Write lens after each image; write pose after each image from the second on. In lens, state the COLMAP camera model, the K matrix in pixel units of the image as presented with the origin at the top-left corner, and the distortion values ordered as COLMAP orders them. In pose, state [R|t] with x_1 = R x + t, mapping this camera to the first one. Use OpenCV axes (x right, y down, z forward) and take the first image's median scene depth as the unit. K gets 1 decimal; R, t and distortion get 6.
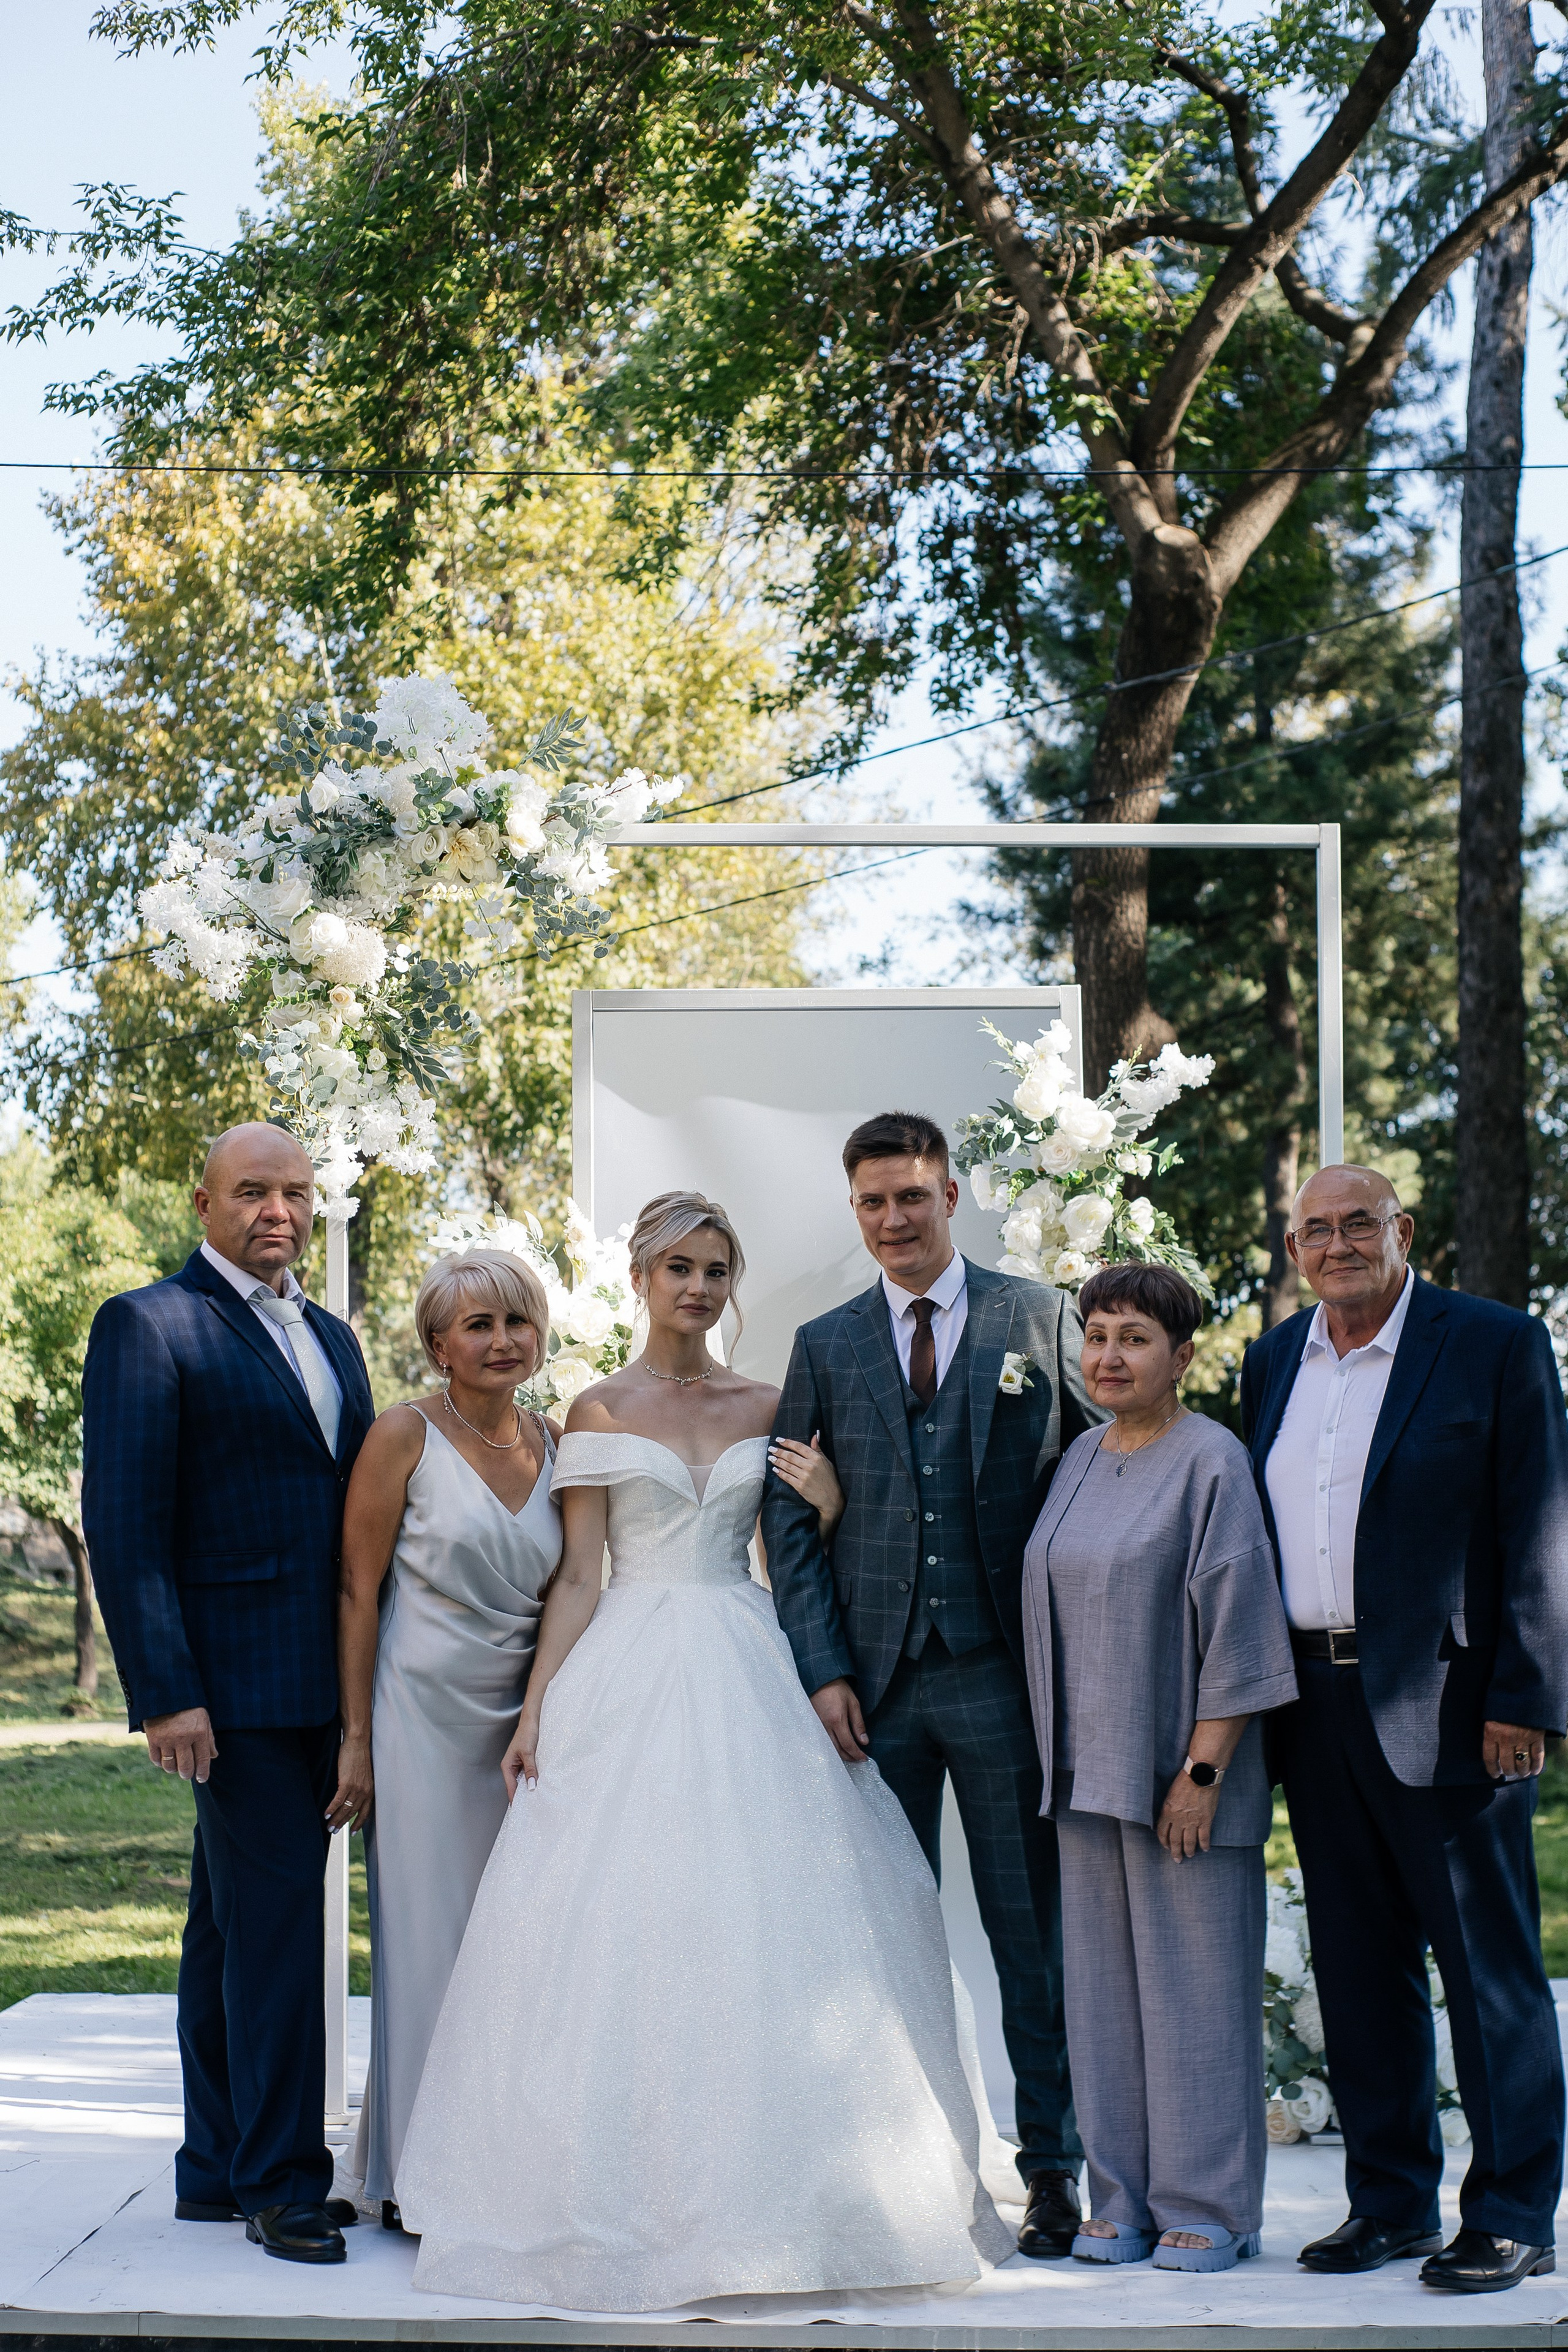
lens RADIAL K [[3493.6, 0, 761.5], [0, 3493.6, 1163.6], [0, 0, 1]] dist [-0.076716, 0.080298]
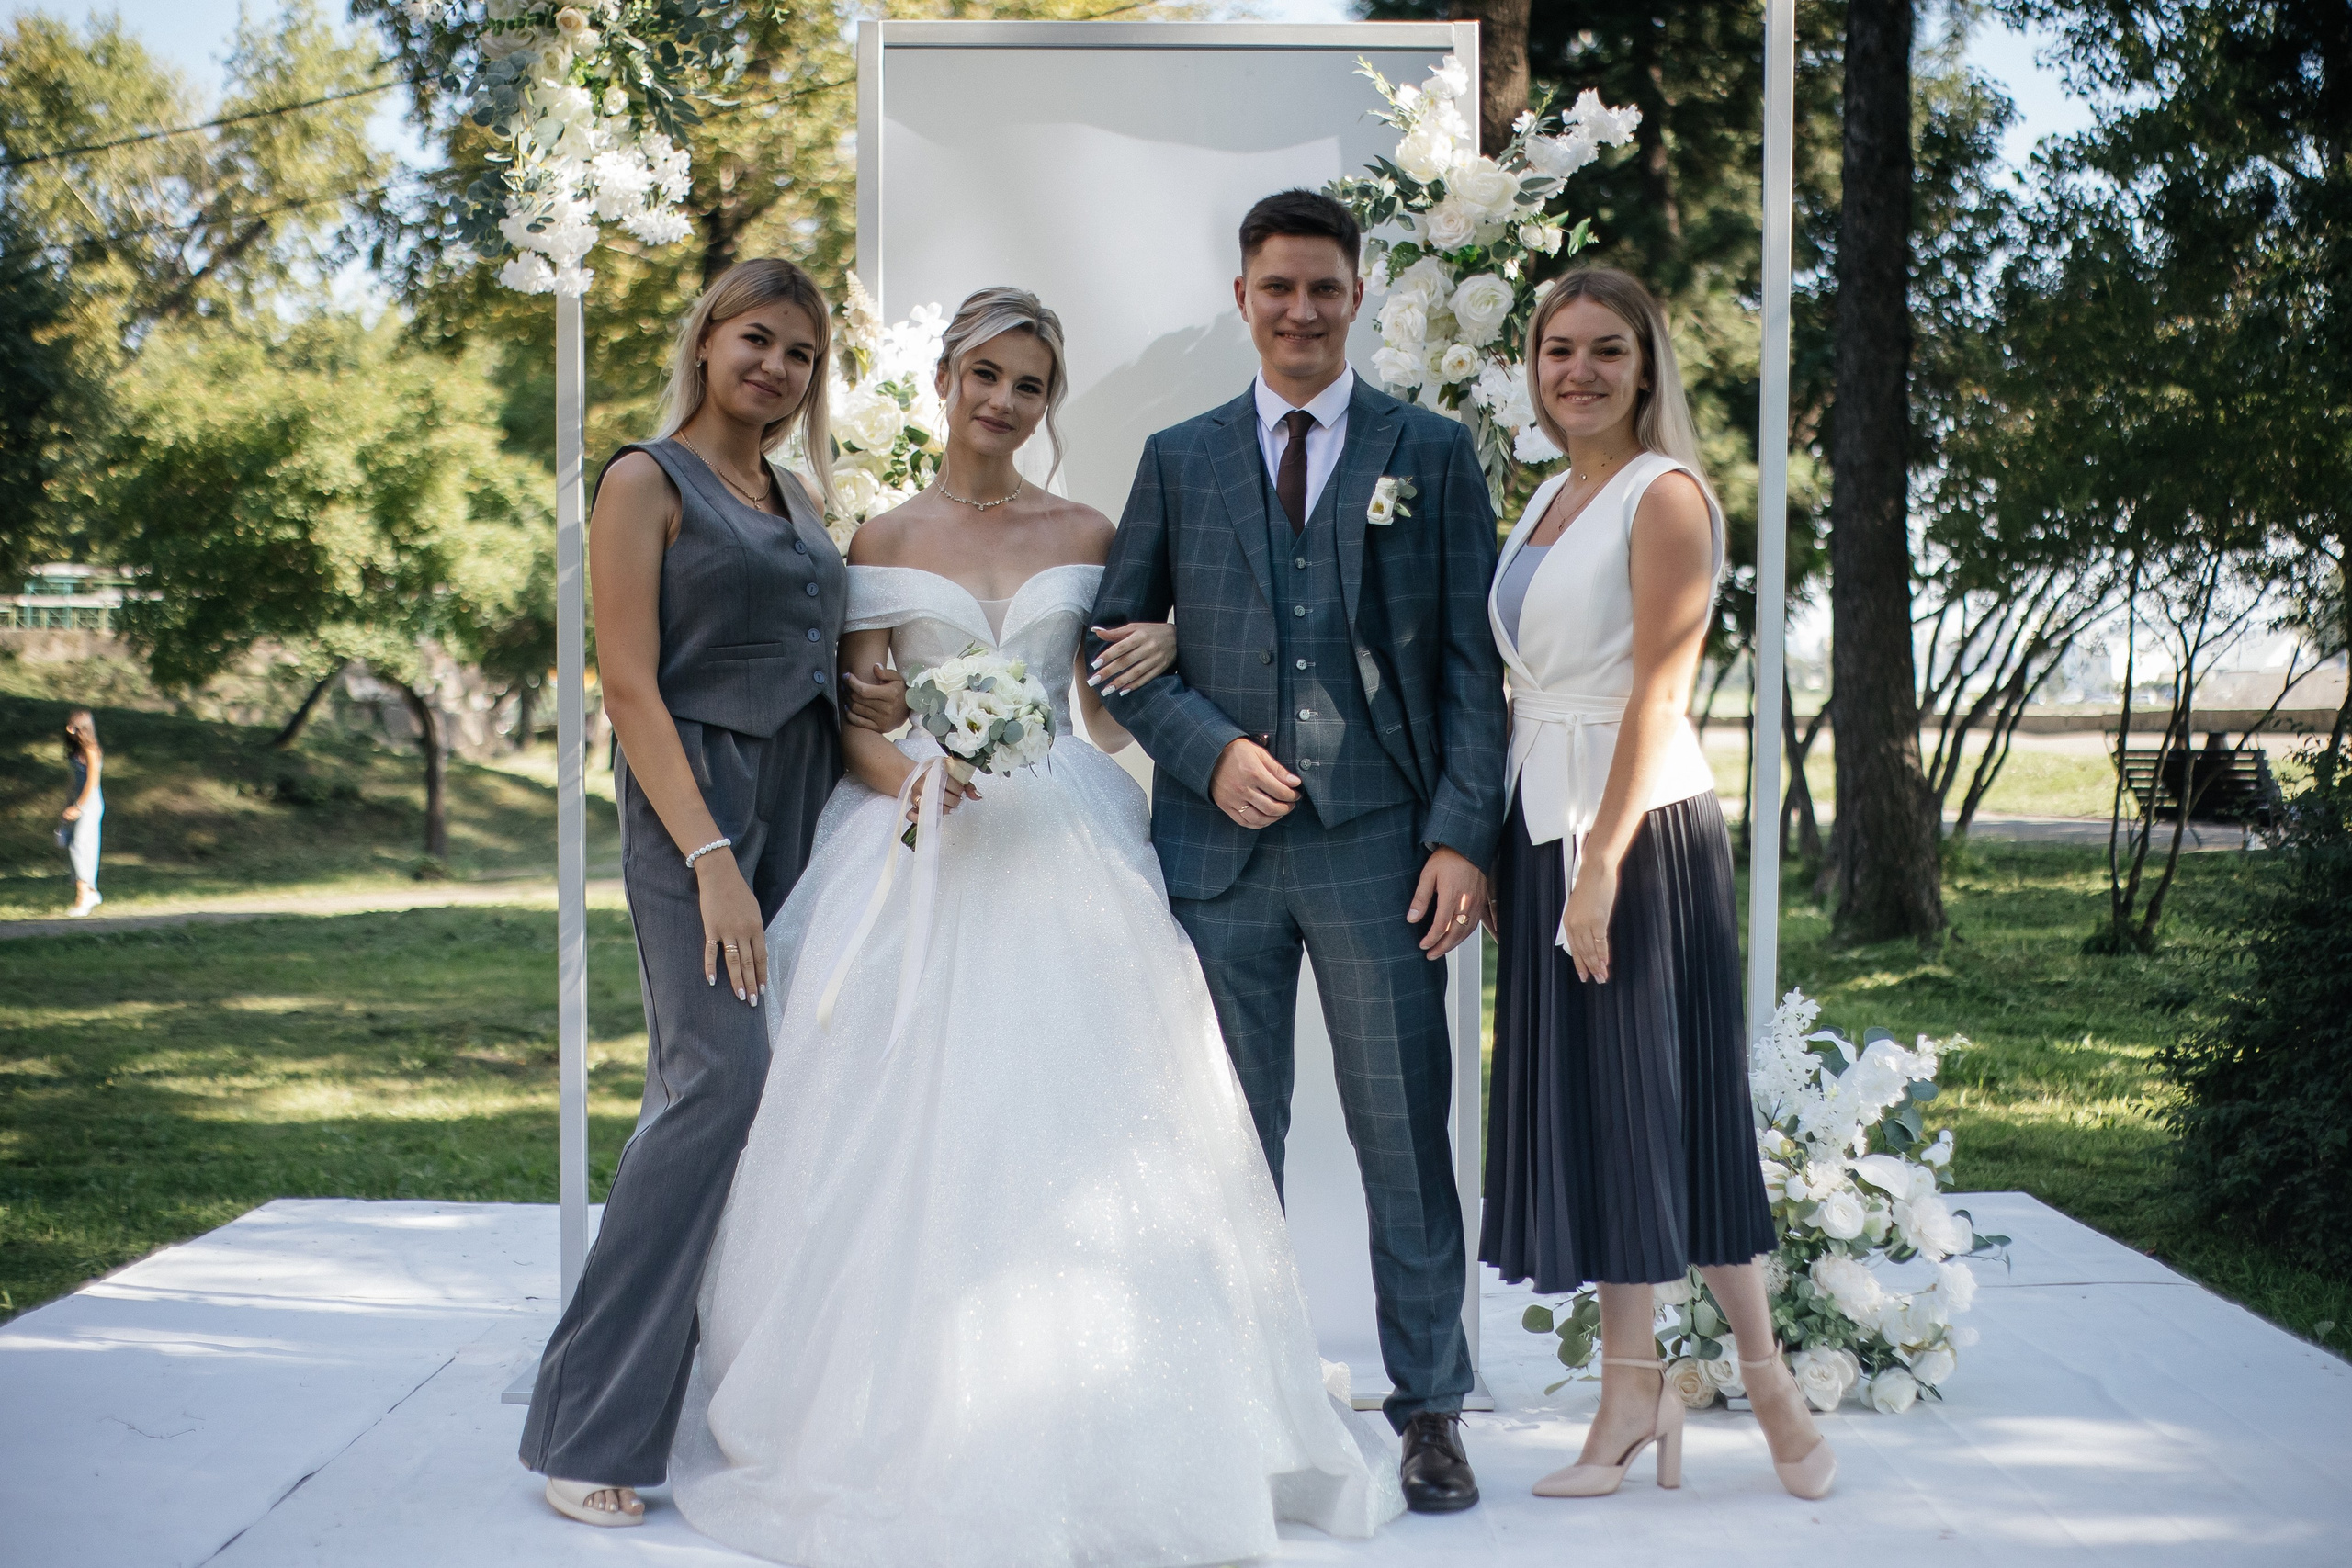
lens RADIAL K [[3379.5, 0, 1220.9], [0, 3379.5, 760.7], [0, 0, 1]] dist [-0.060579, -0.104573]
pose [[0.999492, 0.008084, 0.030841, 0.002961], [-0.011768, 0.992556, 0.121217, 0.009711], [-0.029632, -0.121518, 0.992147, 0.072840]]
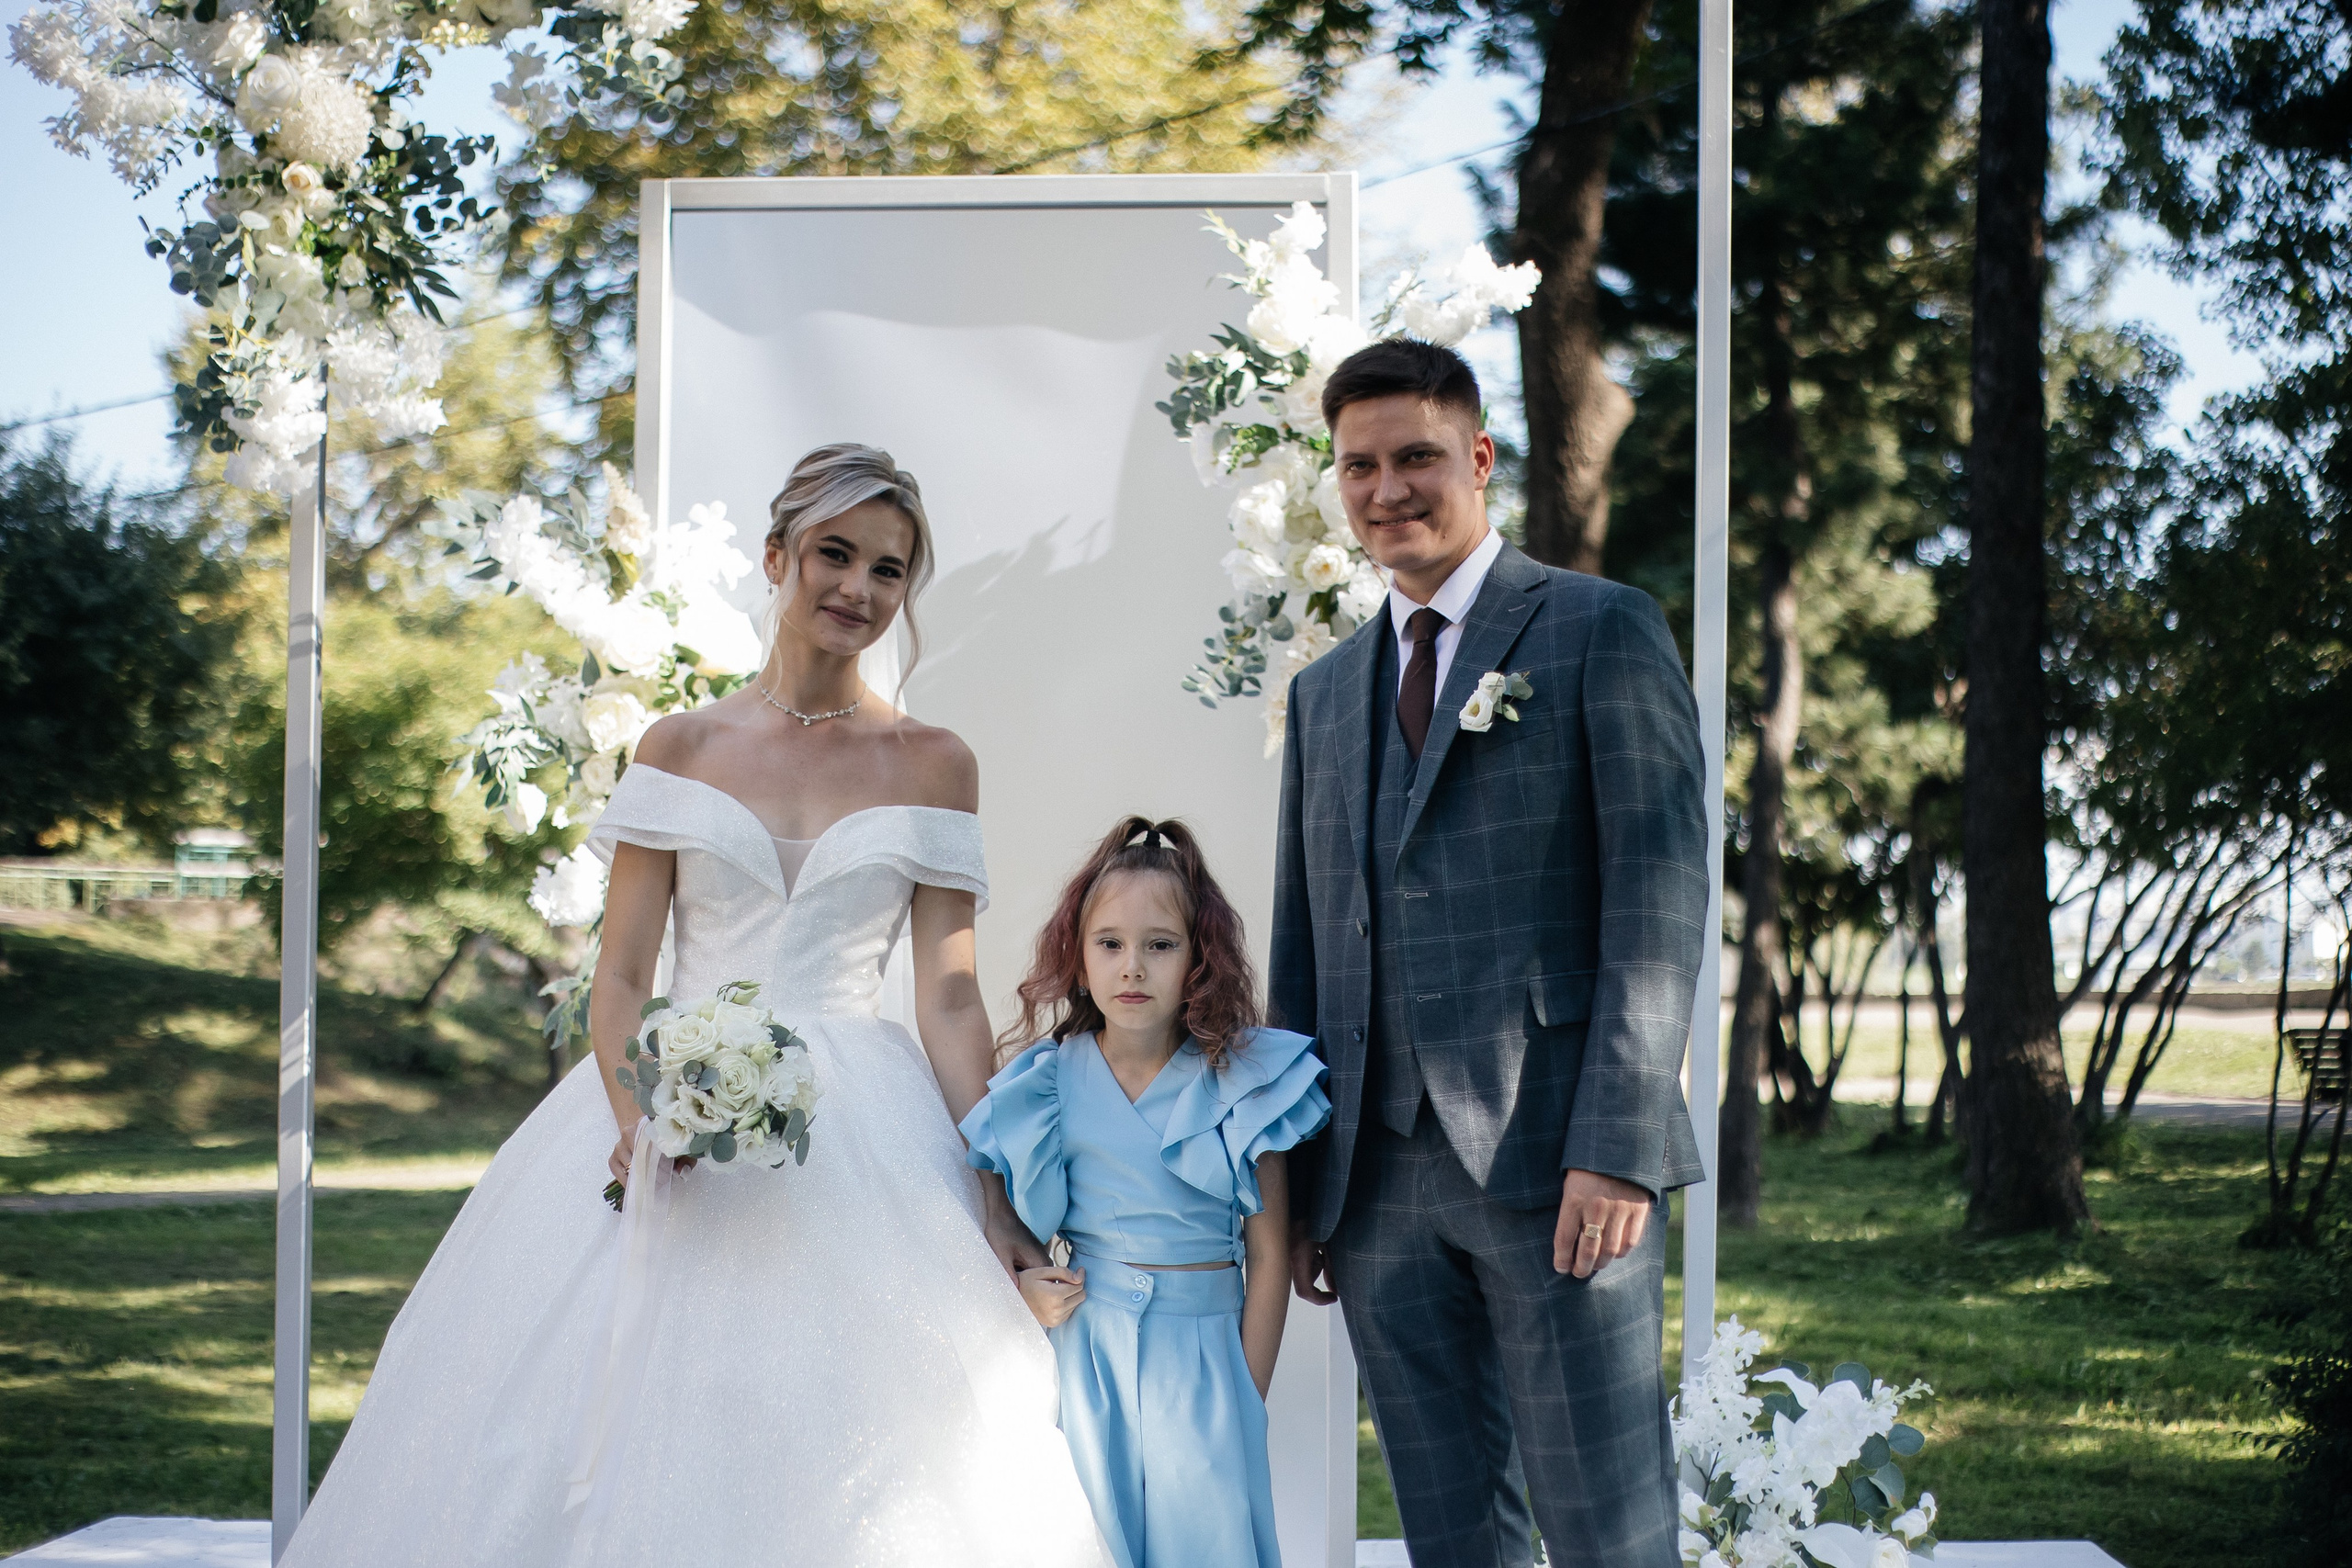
lens RADIAL K [[3383.1, 0, 1188.0], [0, 3383.1, 792.8], [0, 0, 1]] dist [-0.067980, -0.001510]
pose [[0.999314, 0.010557, -0.035489, 0.030890], [-0.008769, 0.998702, 0.050165, 0.014780], [0.035973, -0.049819, 0.998110, 0.118303]]
